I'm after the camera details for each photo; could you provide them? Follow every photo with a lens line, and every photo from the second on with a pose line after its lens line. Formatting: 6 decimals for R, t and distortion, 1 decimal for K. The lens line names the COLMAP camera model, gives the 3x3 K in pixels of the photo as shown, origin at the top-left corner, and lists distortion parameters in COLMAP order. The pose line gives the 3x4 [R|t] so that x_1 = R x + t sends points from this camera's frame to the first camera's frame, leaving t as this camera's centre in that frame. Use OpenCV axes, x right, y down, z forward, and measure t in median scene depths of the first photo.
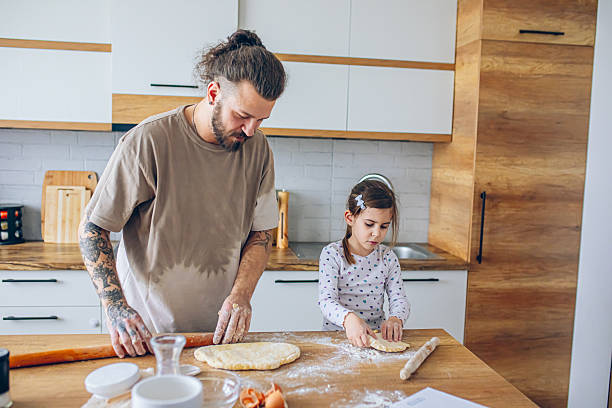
lens RADIAL K [[589.4, 0, 306.0], [0, 589.4, 204.0], [0, 0, 1]] dist [-0.061929, 0.099144]
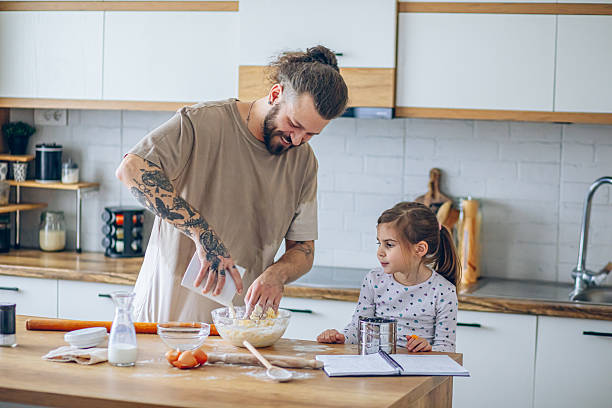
lens RADIAL K [[1509.3, 0, 306.0], [0, 1509.3, 204.0], [0, 0, 1]] dist [-0.070464, -0.306670]
pose [[0.880020, 0.026945, -0.474171, 0.671503], [-0.041567, 0.998928, -0.020379, 0.028751], [0.473113, 0.037644, 0.880197, -0.675091]]
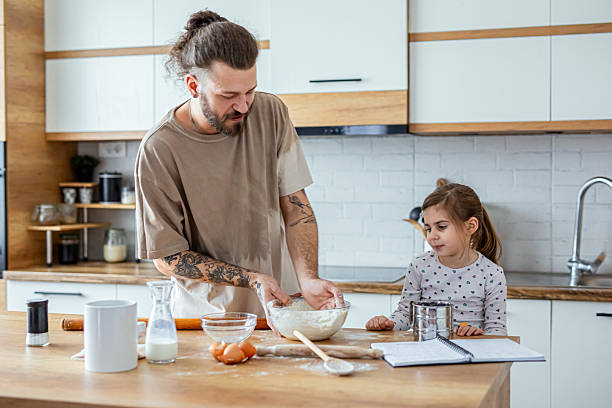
lens RADIAL K [[919.7, 0, 335.9], [0, 919.7, 190.4], [0, 0, 1]] dist [0.022930, -0.070601]
pose [[0.897351, -0.028662, -0.440387, 0.361219], [-0.010195, 0.996276, -0.085617, 0.074401], [0.441201, 0.081318, 0.893717, -0.192868]]
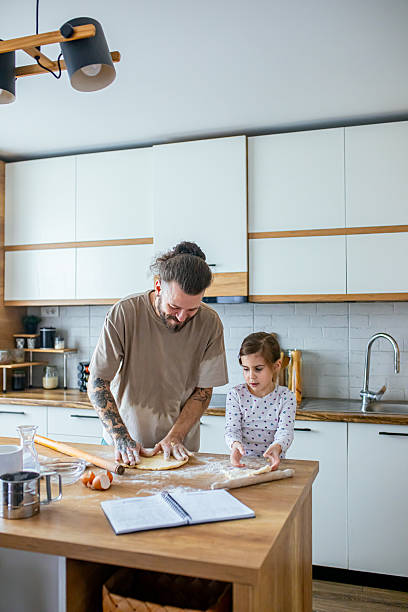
lens RADIAL K [[589.4, 0, 204.0], [0, 589.4, 306.0], [0, 0, 1]] dist [-0.061929, 0.099144]
pose [[0.885632, -0.045191, -0.462183, 0.355144], [-0.012194, 0.992648, -0.120424, 0.033623], [0.464227, 0.112287, 0.878570, -0.081720]]
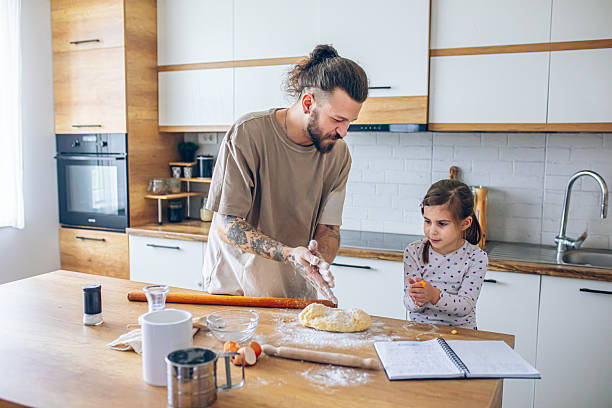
lens RADIAL K [[589.4, 0, 306.0], [0, 589.4, 204.0], [0, 0, 1]] dist [-0.061929, 0.099144]
pose [[0.826300, 0.034696, -0.562161, 0.290806], [-0.035950, 0.999315, 0.008835, 0.007413], [0.562082, 0.012910, 0.826981, 0.037212]]
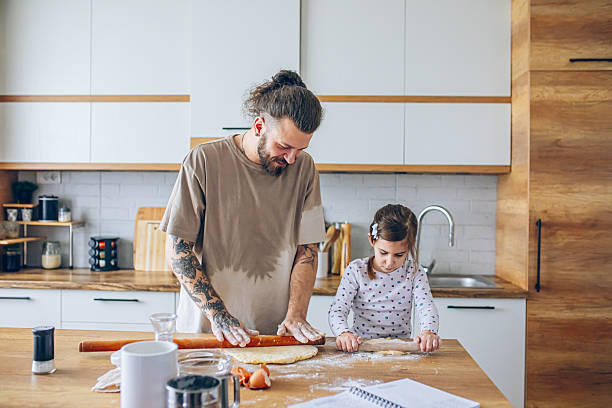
lens RADIAL K [[589.4, 0, 306.0], [0, 589.4, 204.0], [0, 0, 1]] dist [-0.061929, 0.099144]
pose [[0.979173, -0.018332, -0.202196, 0.114570], [0.000478, 0.996120, -0.087999, 0.039906], [0.203025, 0.086070, 0.975383, -0.056320]]
